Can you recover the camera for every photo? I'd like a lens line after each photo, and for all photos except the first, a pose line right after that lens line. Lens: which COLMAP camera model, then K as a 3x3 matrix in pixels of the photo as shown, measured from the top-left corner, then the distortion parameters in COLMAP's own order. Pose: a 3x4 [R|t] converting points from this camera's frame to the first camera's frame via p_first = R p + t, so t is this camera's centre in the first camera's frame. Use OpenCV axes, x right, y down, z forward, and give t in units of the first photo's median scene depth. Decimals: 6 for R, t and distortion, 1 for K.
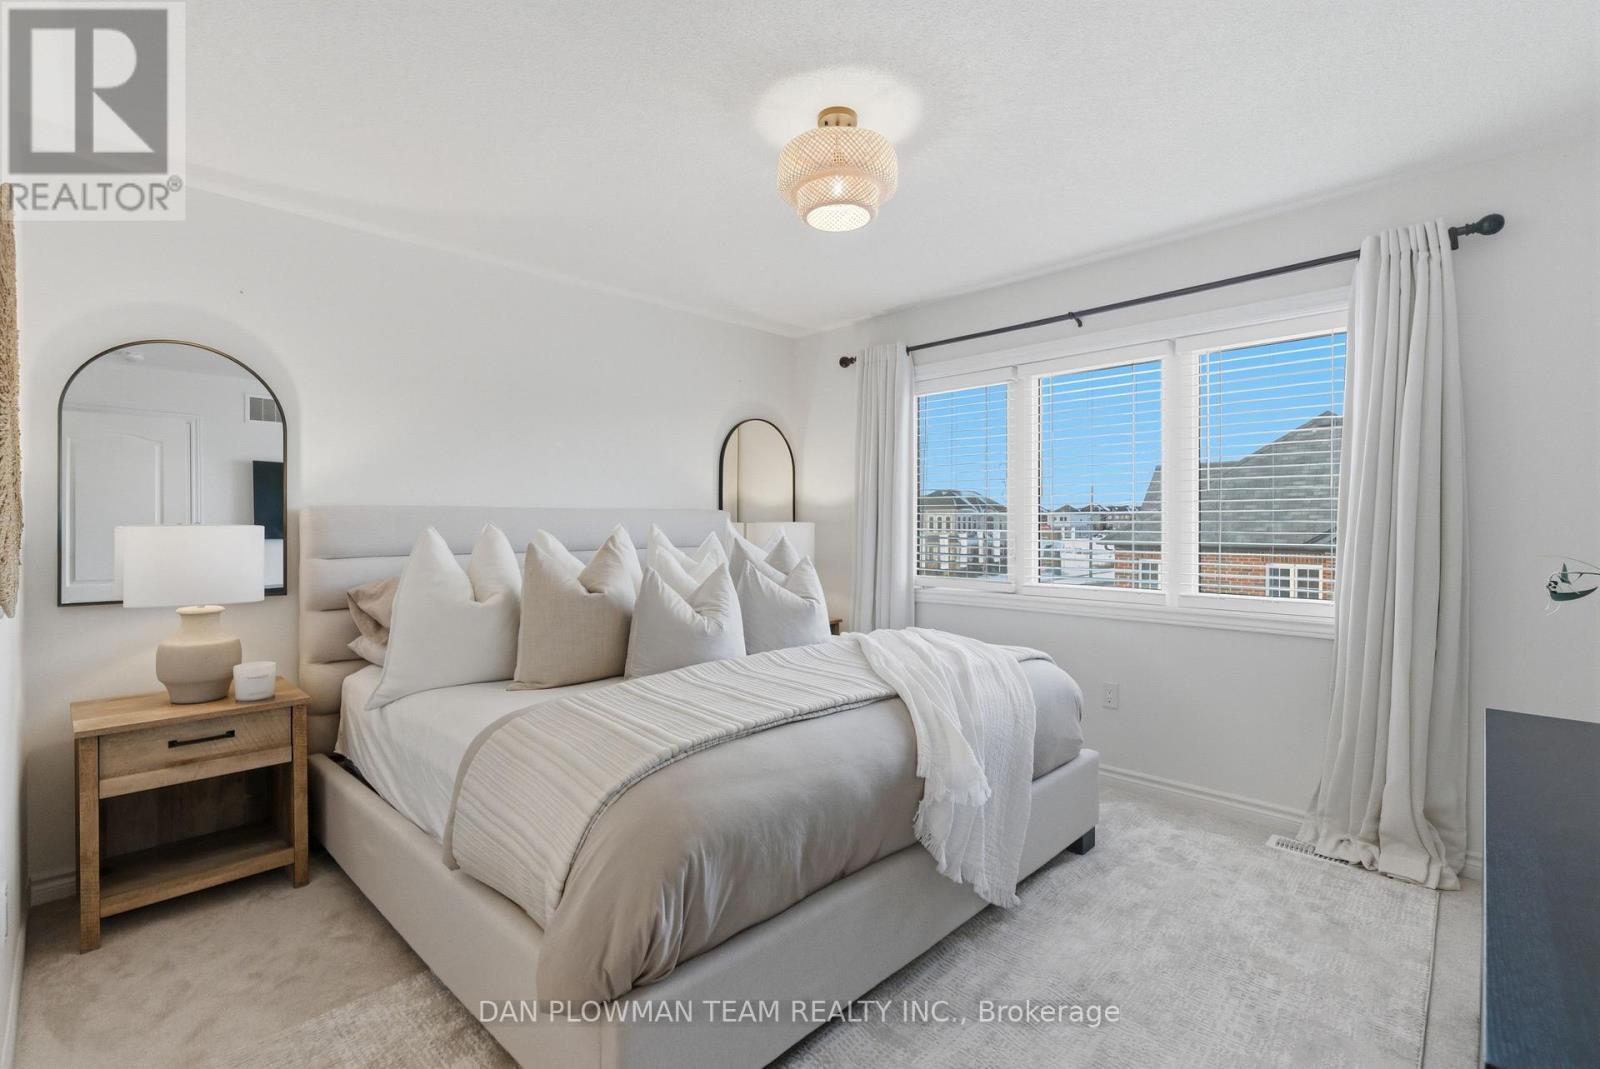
lens RADIAL K [[710.7, 0, 797.8], [0, 710.7, 534.6], [0, 0, 1]] dist [0.000406, 0.000062]
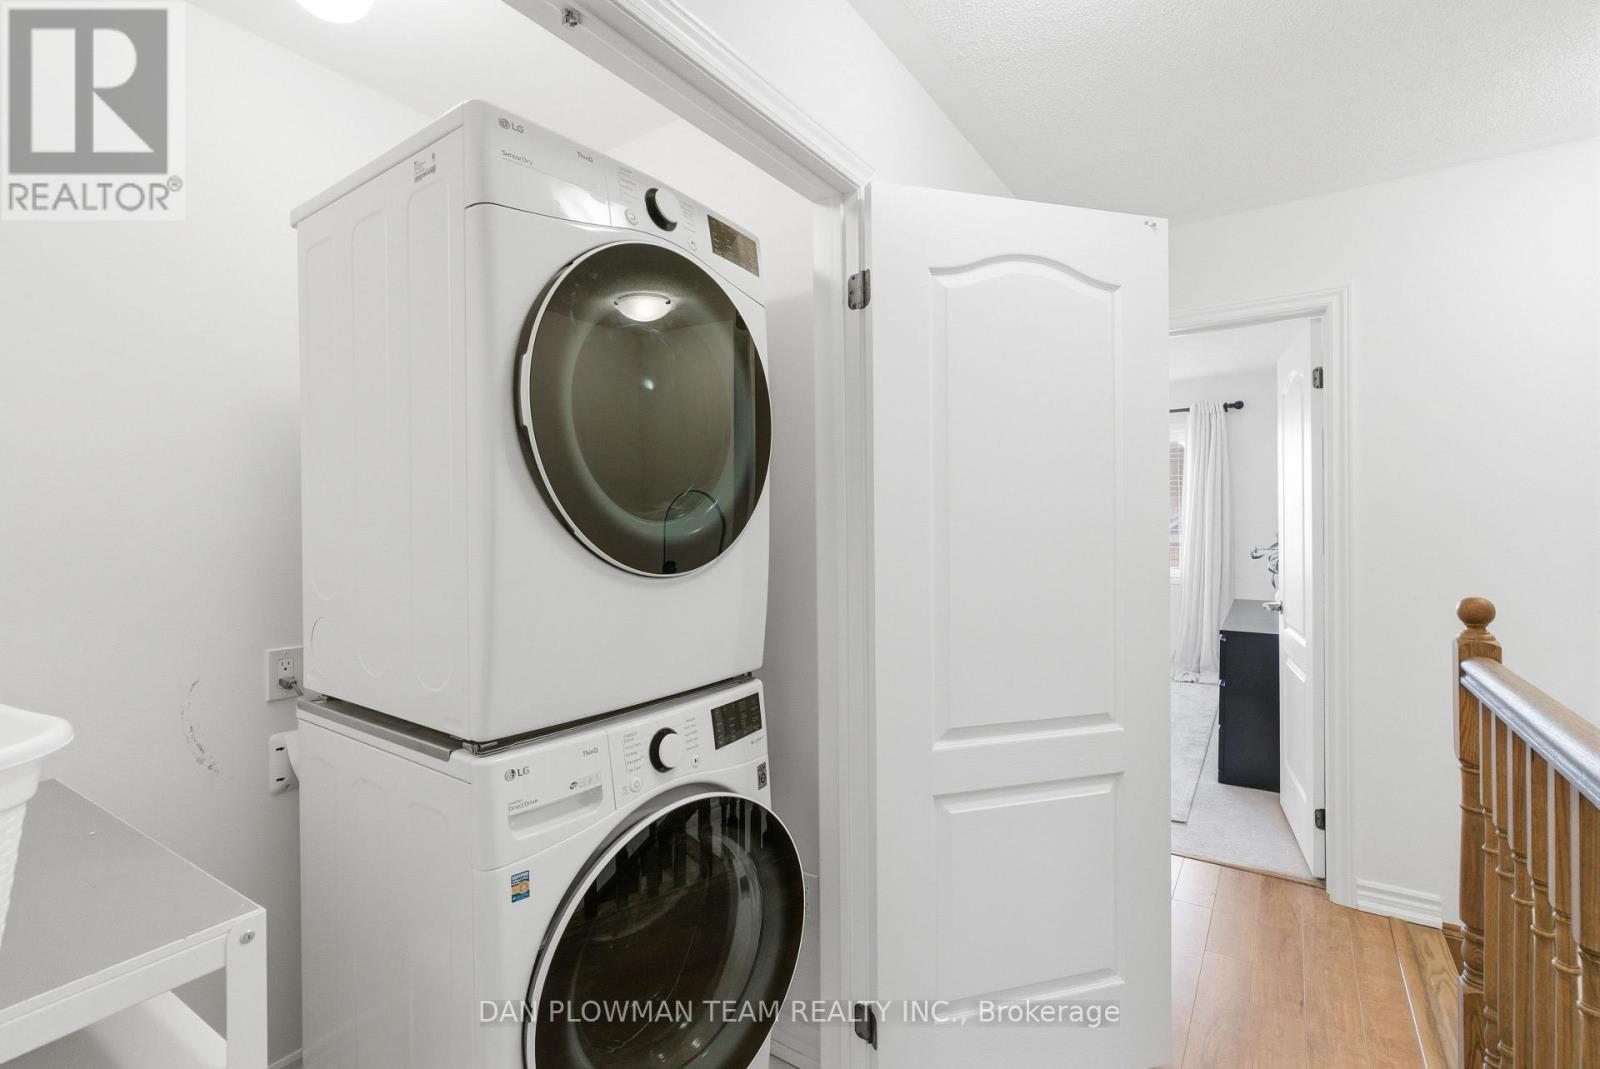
lens RADIAL K [[710.7, 0, 799.6], [0, 710.7, 530.3], [0, 0, 1]] dist [0.000406, 0.000062]
pose [[0.984051, -0.004016, 0.177844, -0.841727], [0.005432, 0.999957, -0.007477, -0.007263], [-0.177806, 0.008324, 0.984030, -1.010186]]
